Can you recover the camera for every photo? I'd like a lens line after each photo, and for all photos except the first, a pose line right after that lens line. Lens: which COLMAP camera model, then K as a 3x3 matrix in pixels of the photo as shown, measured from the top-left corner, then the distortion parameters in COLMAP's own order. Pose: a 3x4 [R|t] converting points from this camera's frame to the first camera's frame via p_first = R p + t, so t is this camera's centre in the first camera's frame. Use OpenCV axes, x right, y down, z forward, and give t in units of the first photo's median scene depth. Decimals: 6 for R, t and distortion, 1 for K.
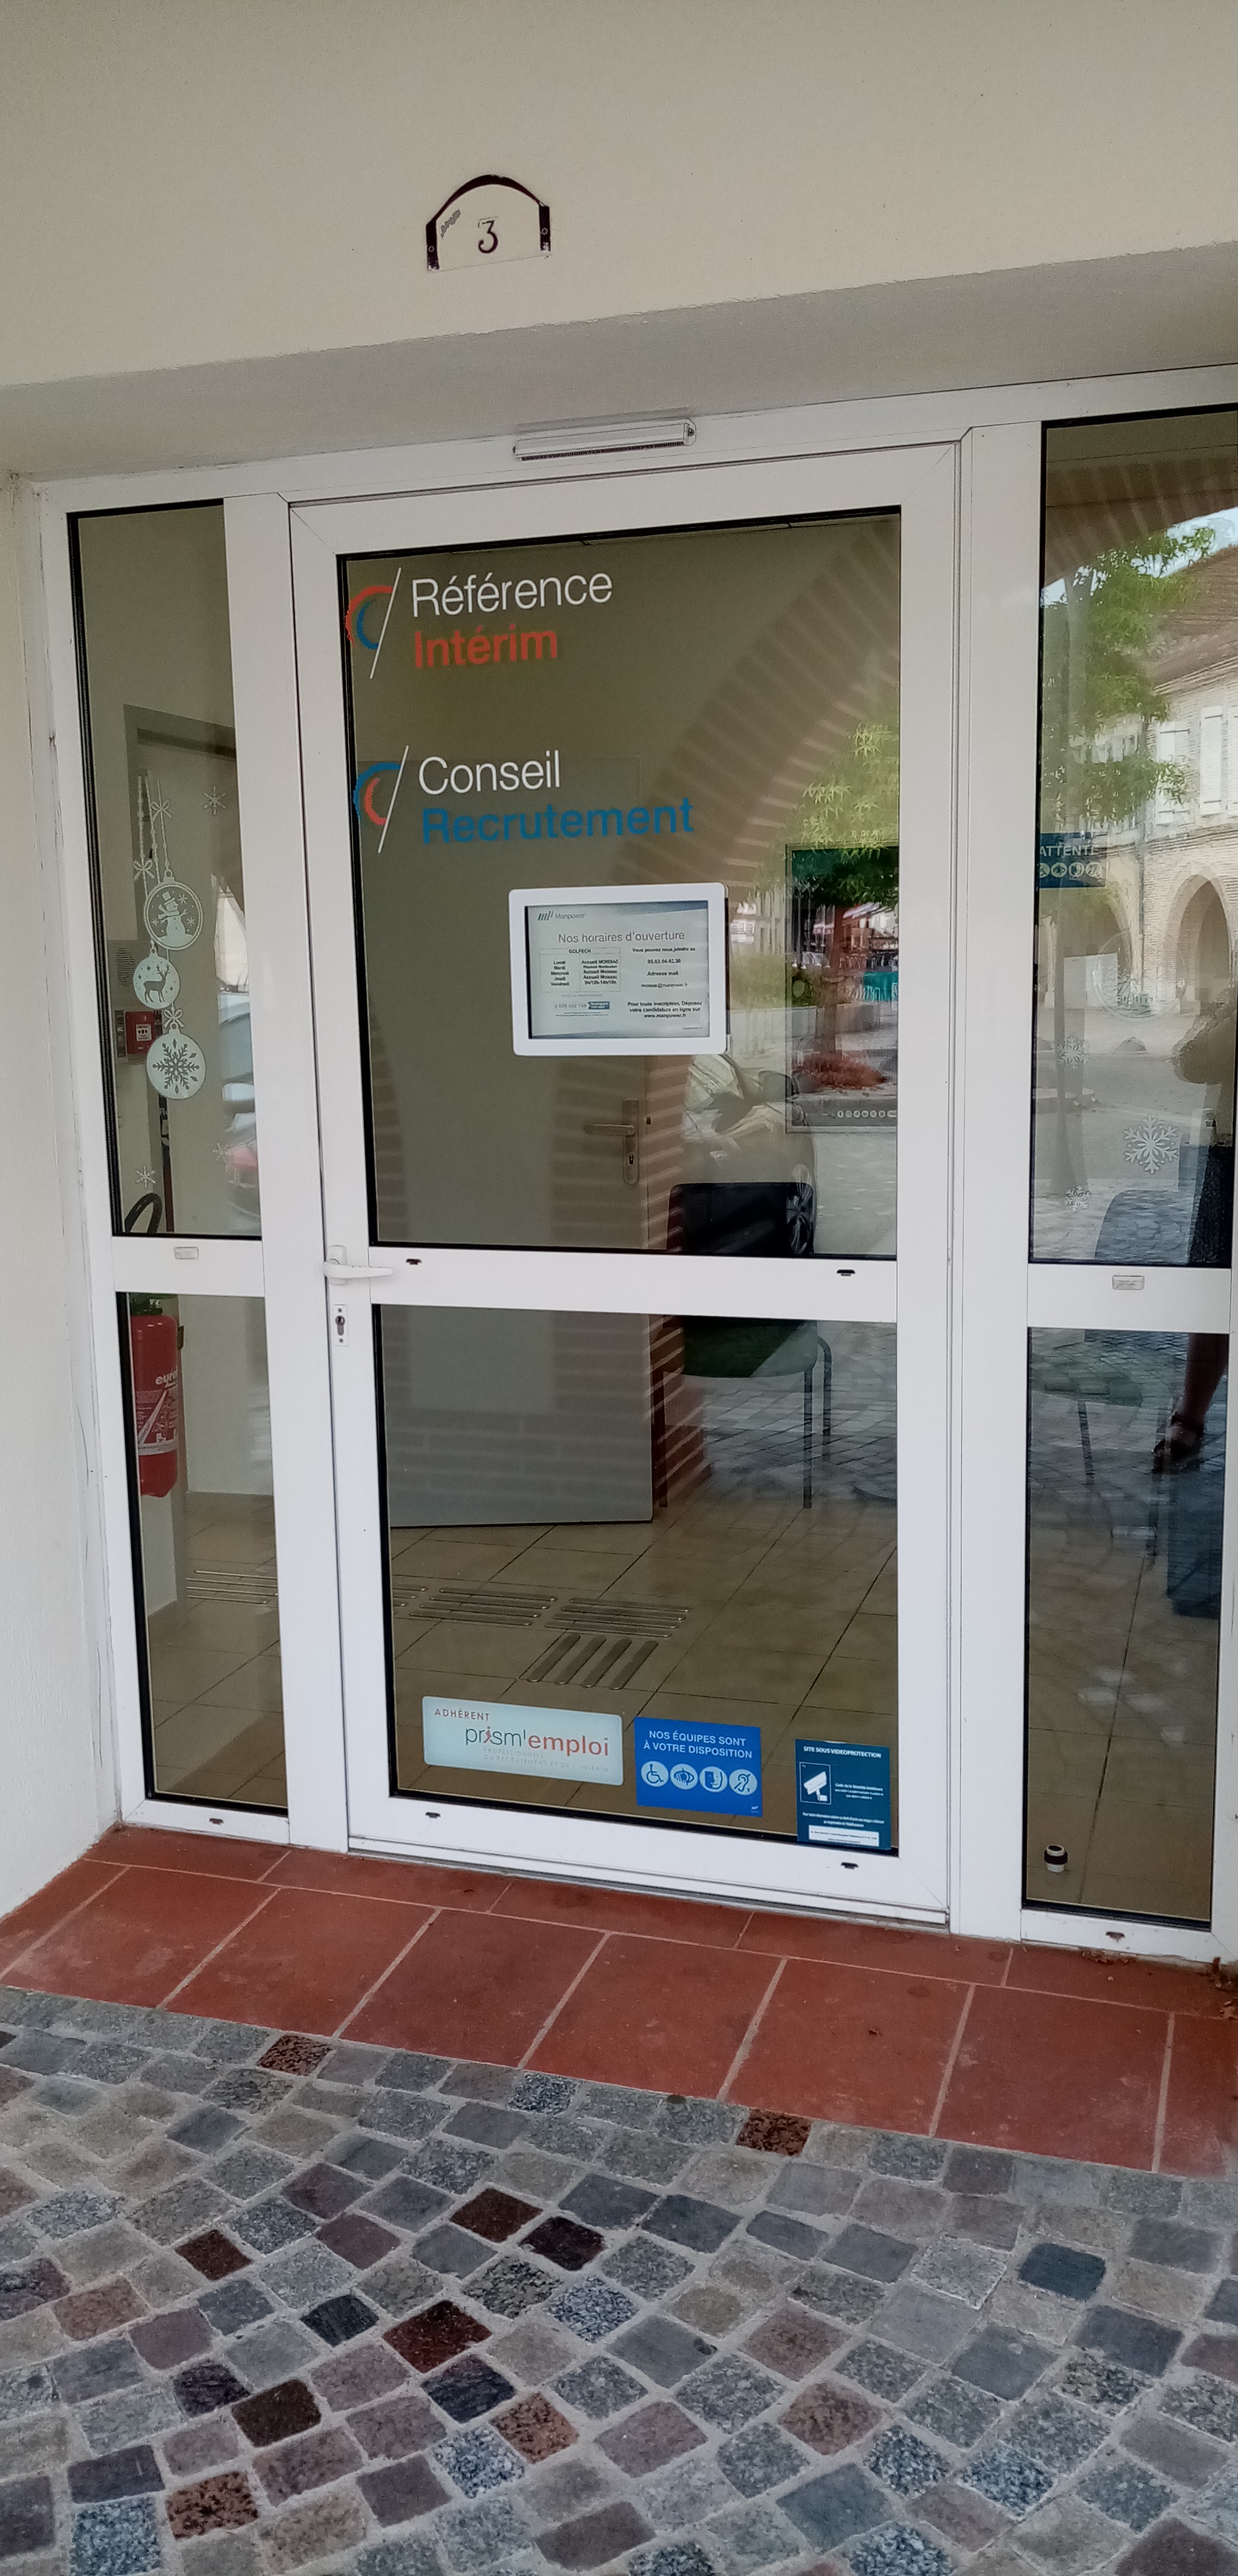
lens RADIAL K [[2042.0, 0, 605.6], [0, 2042.0, 1287.2], [0, 0, 1]] dist [-0.013721, -0.020504]
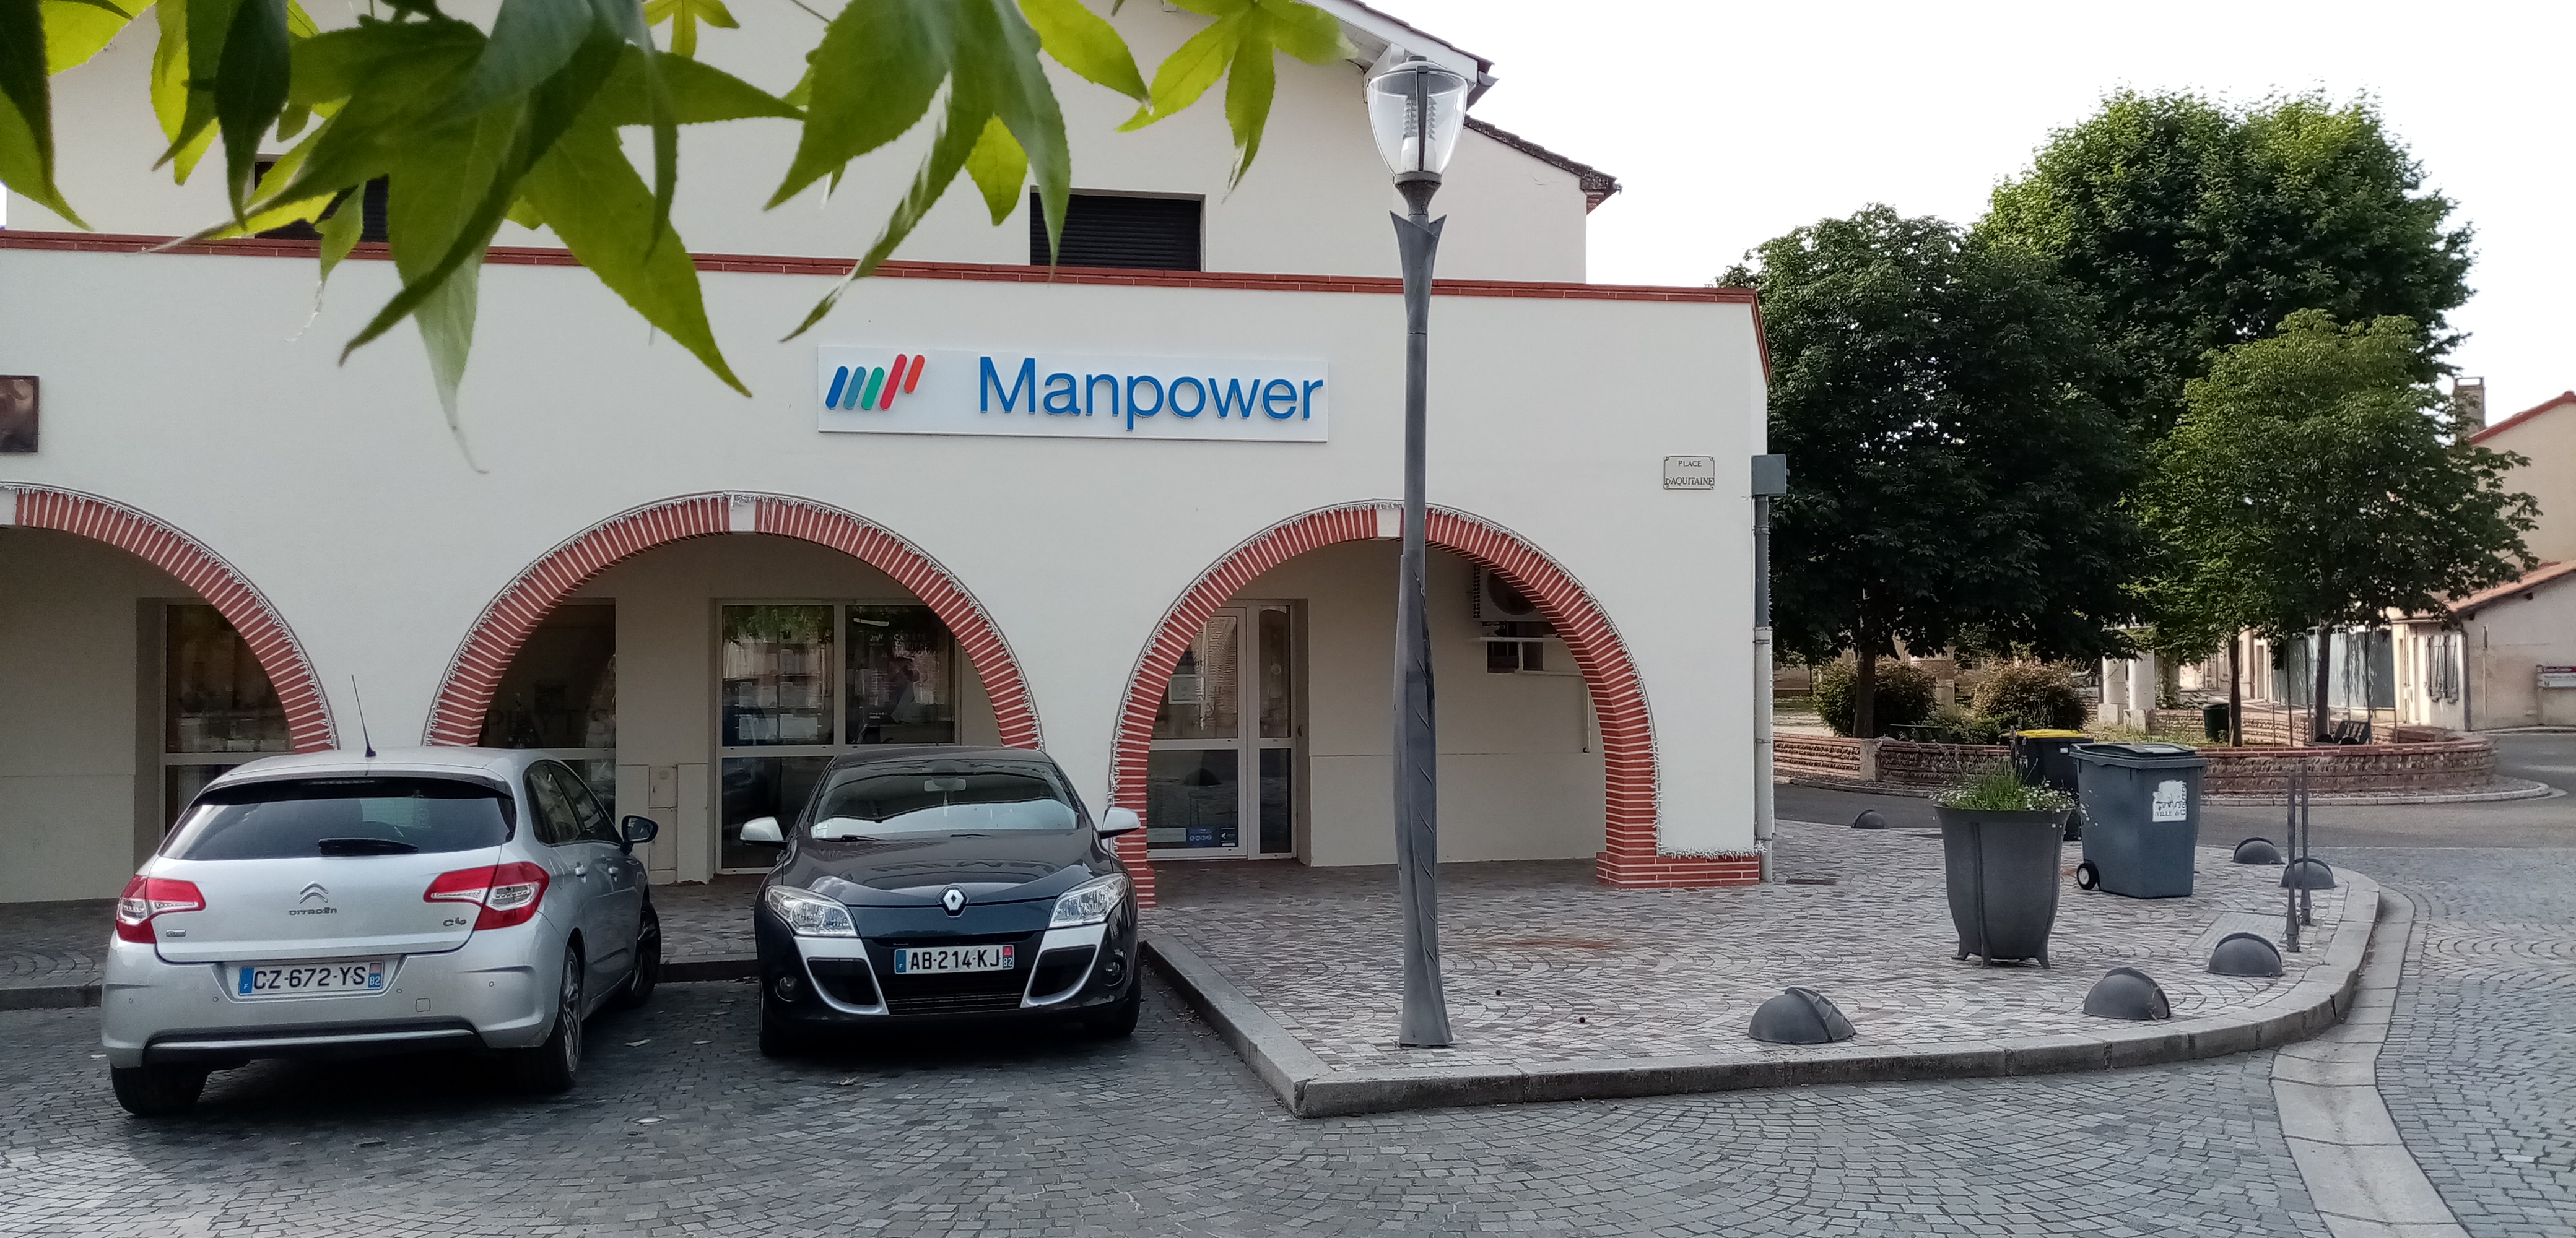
lens RADIAL K [[2042.0, 0, 1291.2], [0, 2042.0, 609.5], [0, 0, 1]] dist [-0.013721, -0.020504]
pose [[0.869241, 0.026550, 0.493675, -2.457800], [0.072170, 0.981046, -0.179834, 0.643127], [-0.489093, 0.191947, 0.850849, -3.872904]]
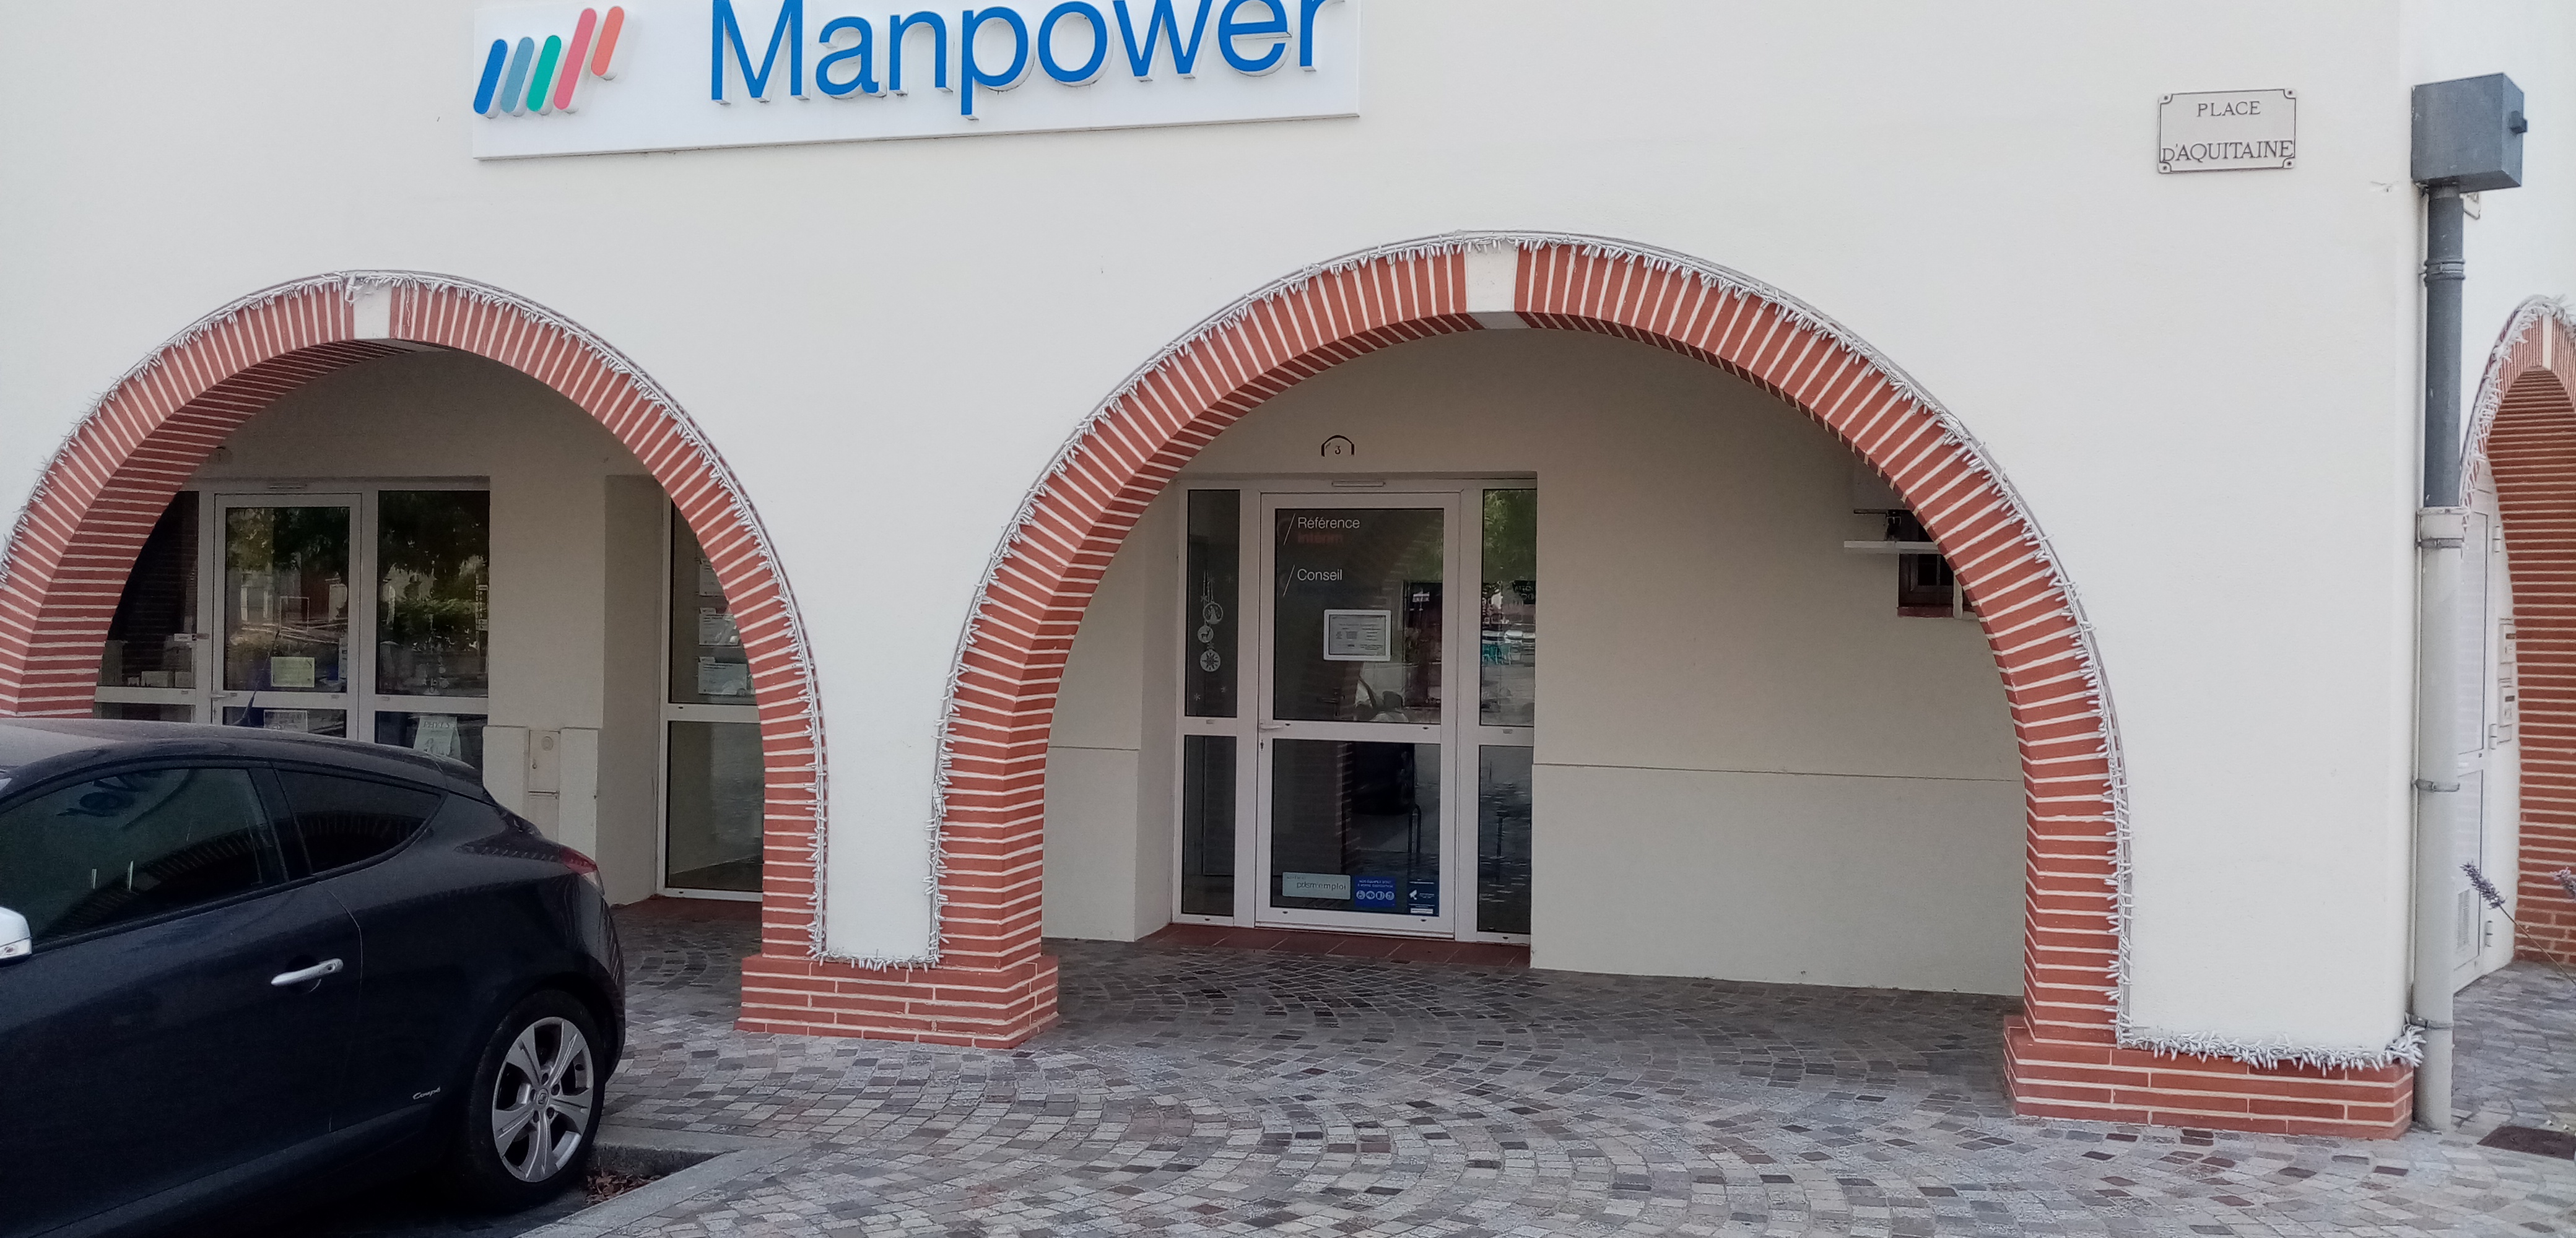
lens RADIAL K [[2042.0, 0, 1292.7], [0, 2042.0, 621.6], [0, 0, 1]] dist [-0.013721, -0.020504]
pose [[0.998134, 0.033397, 0.051118, -0.251339], [-0.024501, 0.985875, -0.165684, 0.349492], [-0.055929, 0.164122, 0.984853, -2.107720]]
